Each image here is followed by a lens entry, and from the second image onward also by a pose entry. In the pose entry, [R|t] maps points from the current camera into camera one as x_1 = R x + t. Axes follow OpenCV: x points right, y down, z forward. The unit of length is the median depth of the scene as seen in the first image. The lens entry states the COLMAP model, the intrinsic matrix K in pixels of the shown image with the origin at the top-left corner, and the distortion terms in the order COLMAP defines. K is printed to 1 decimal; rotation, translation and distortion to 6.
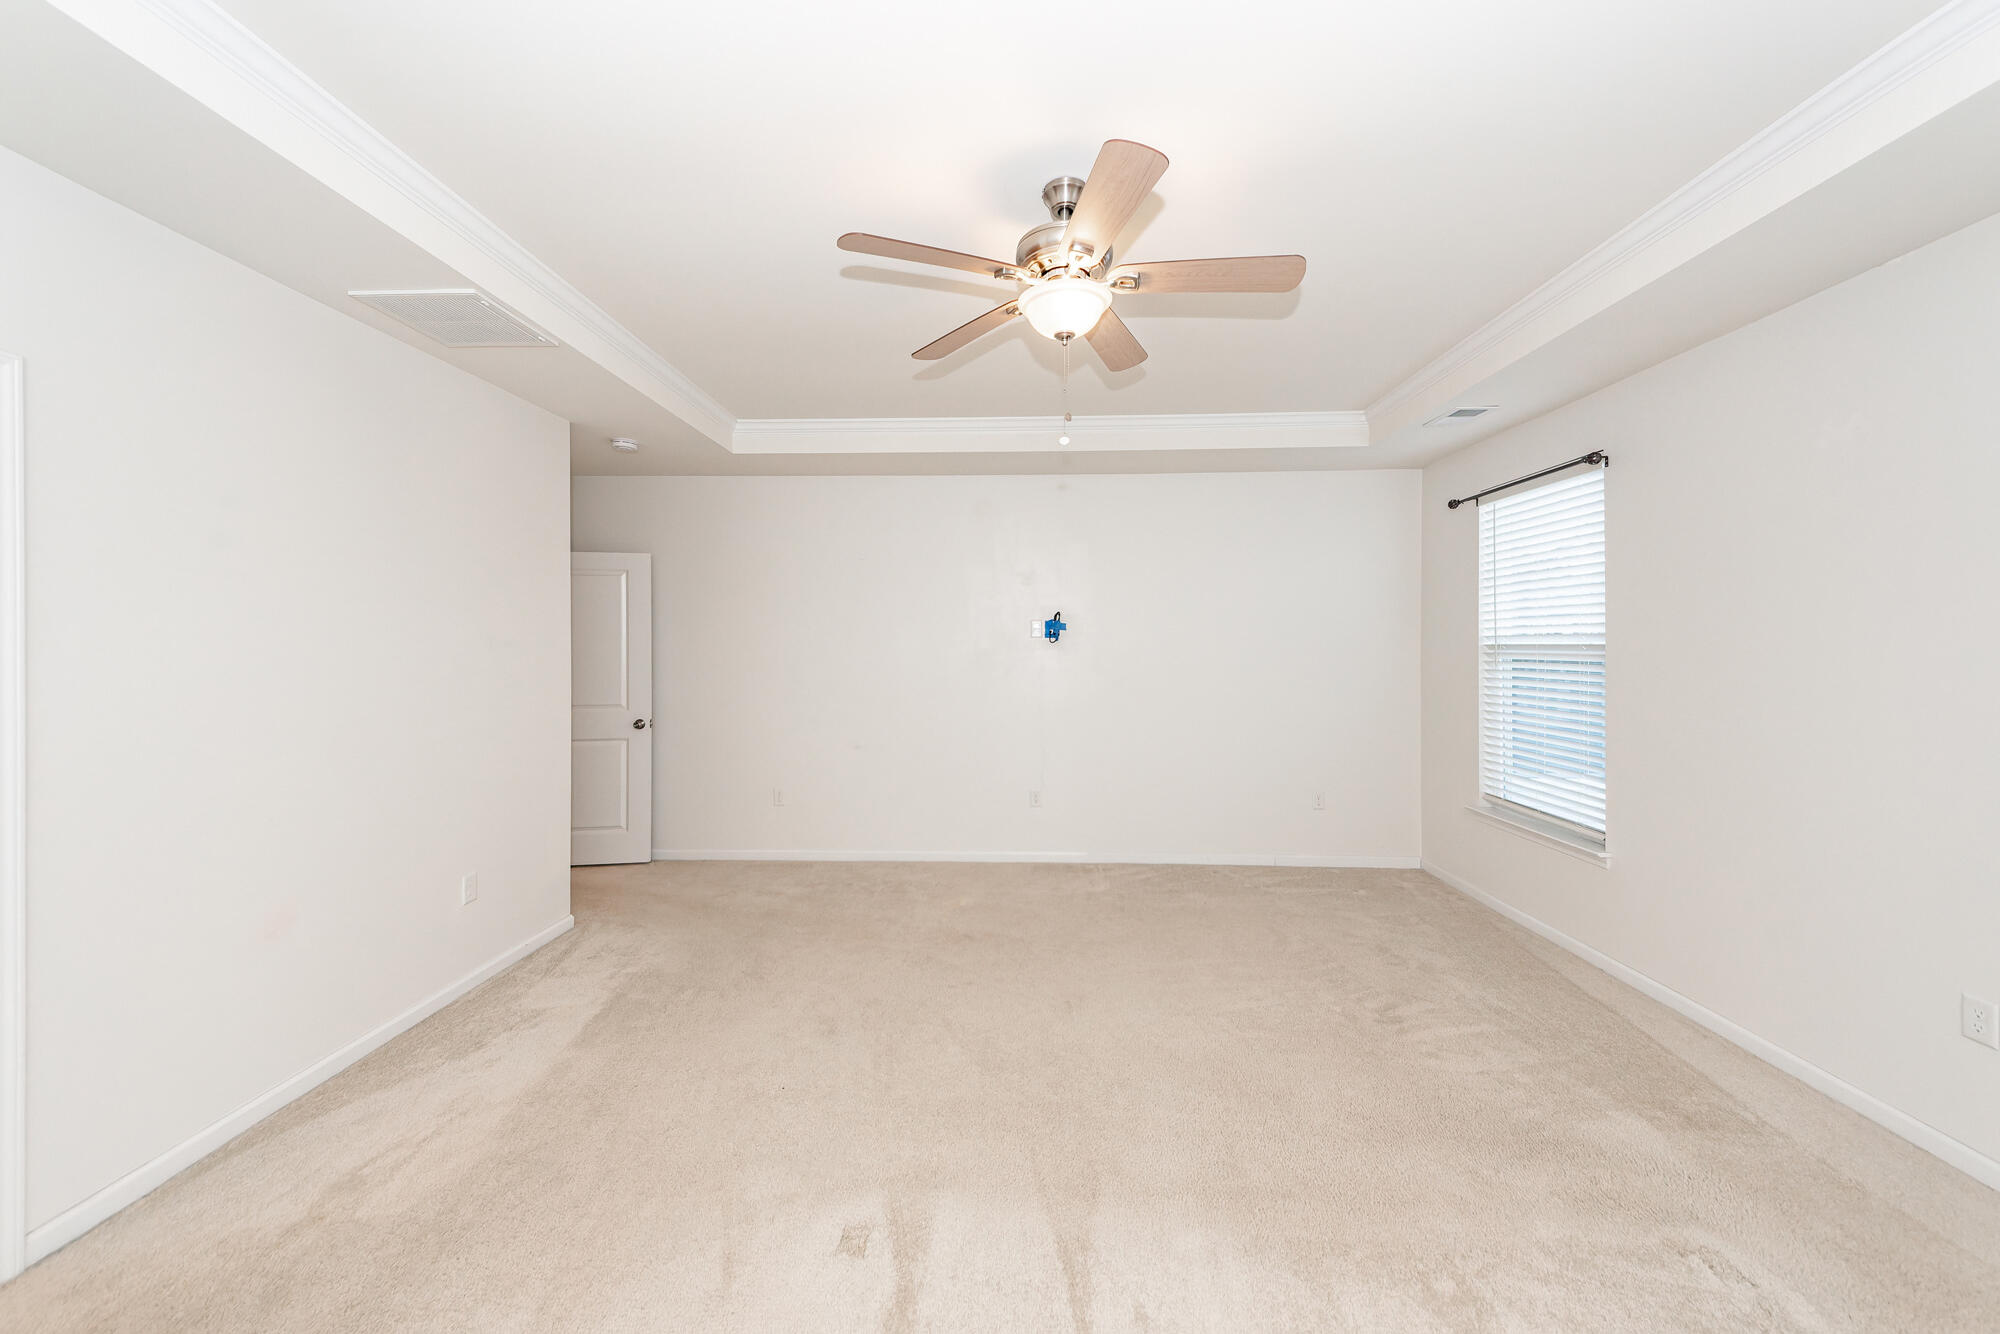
lens RADIAL K [[711.3, 0, 1004.9], [0, 711.3, 639.9], [0, 0, 1]] dist [-0.001054, -0.000273]
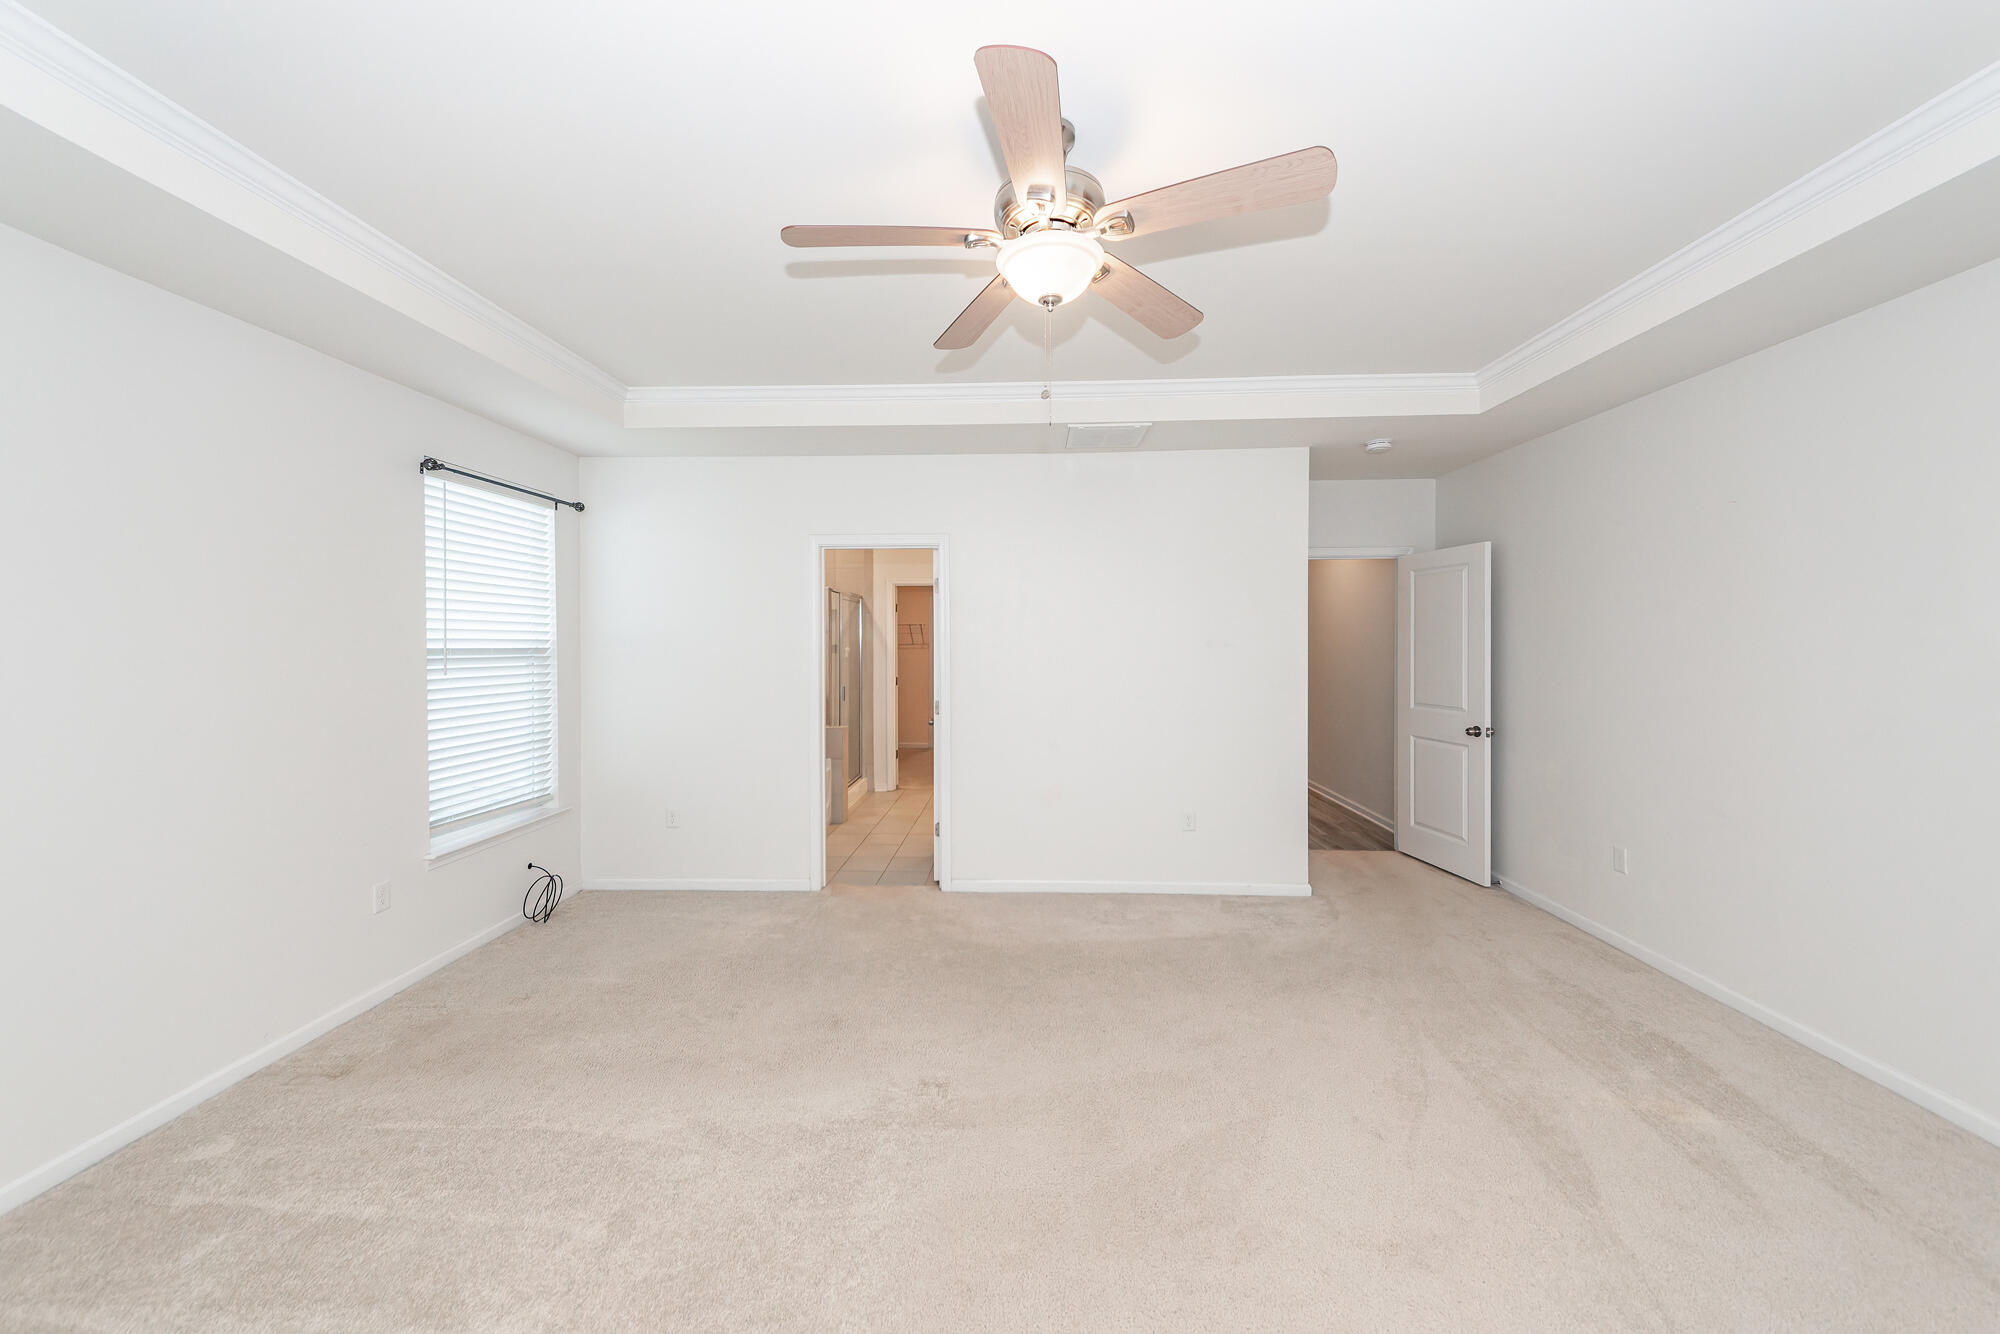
lens RADIAL K [[711.3, 0, 1004.9], [0, 711.3, 639.9], [0, 0, 1]] dist [-0.001054, -0.000273]
pose [[0.002399, -0.010014, -0.999947, 0.443564], [0.010176, 0.999898, -0.009989, 0.005168], [0.999945, -0.010152, 0.002501, 0.446052]]
